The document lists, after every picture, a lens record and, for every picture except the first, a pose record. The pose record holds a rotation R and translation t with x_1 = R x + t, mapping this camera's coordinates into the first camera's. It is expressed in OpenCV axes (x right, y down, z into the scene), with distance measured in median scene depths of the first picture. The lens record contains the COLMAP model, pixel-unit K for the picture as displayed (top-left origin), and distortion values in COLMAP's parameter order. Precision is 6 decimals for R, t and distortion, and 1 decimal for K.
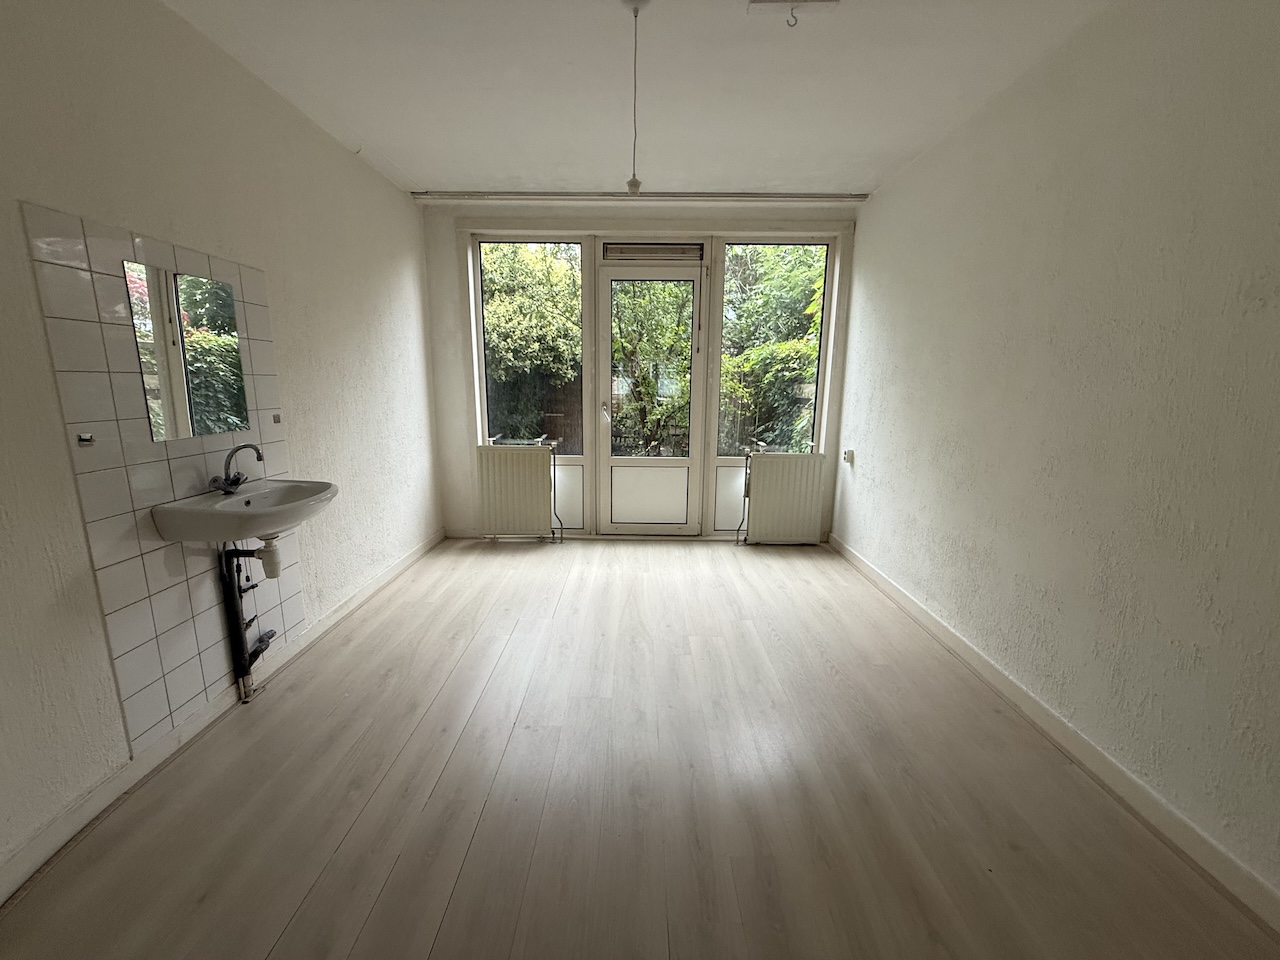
lens RADIAL K [[508.3, 0, 635.8], [0, 508.3, 478.0], [0, 0, 1]] dist [-0.002070, 0.000391]
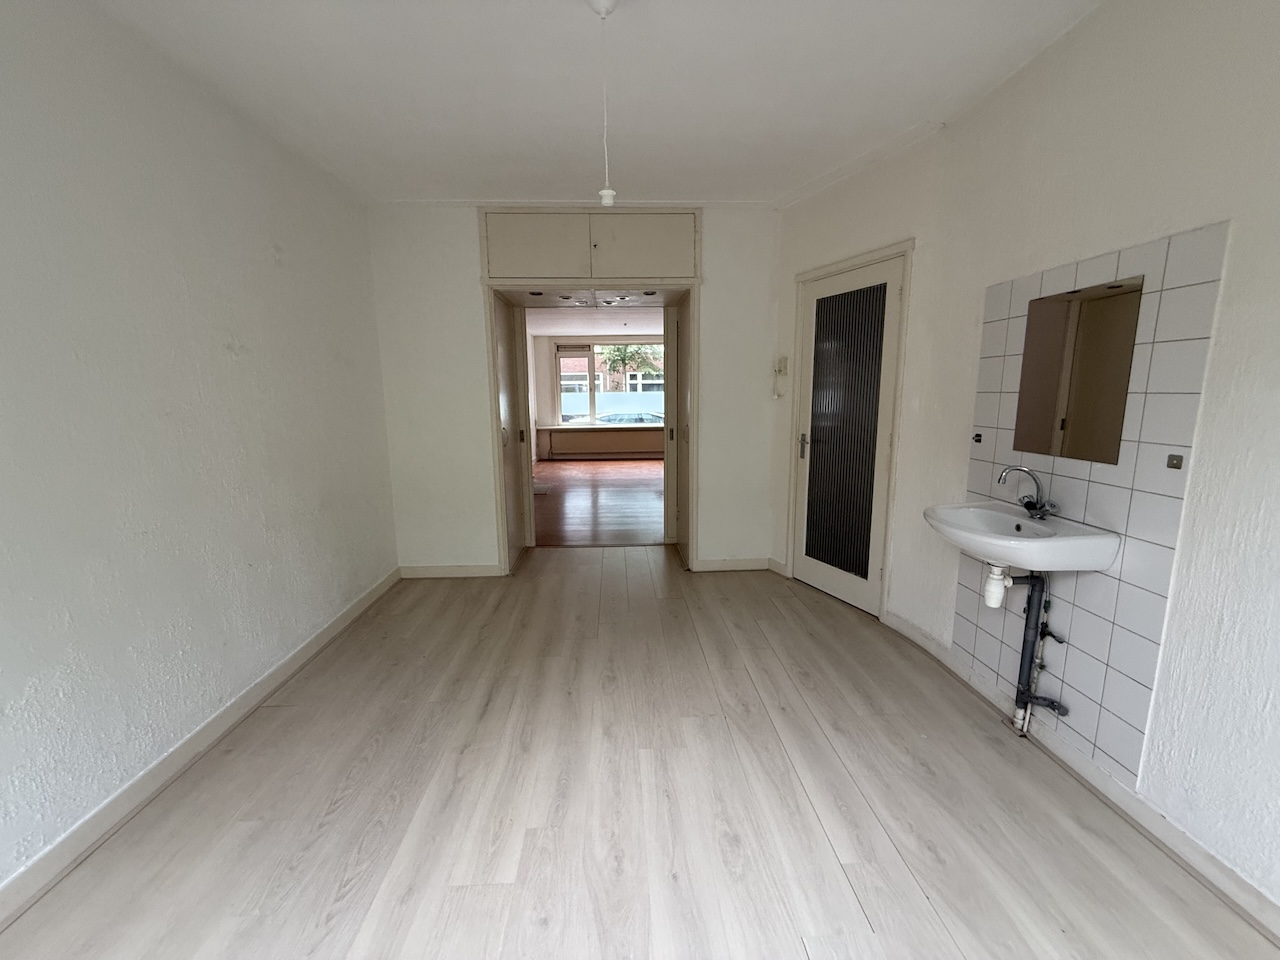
lens RADIAL K [[508.3, 0, 635.8], [0, 508.3, 478.0], [0, 0, 1]] dist [-0.002070, 0.000391]
pose [[-0.998634, 0.012472, -0.050731, -0.001220], [-0.006006, 0.937238, 0.348640, -0.281225], [0.051895, 0.348468, -0.935883, 1.401673]]
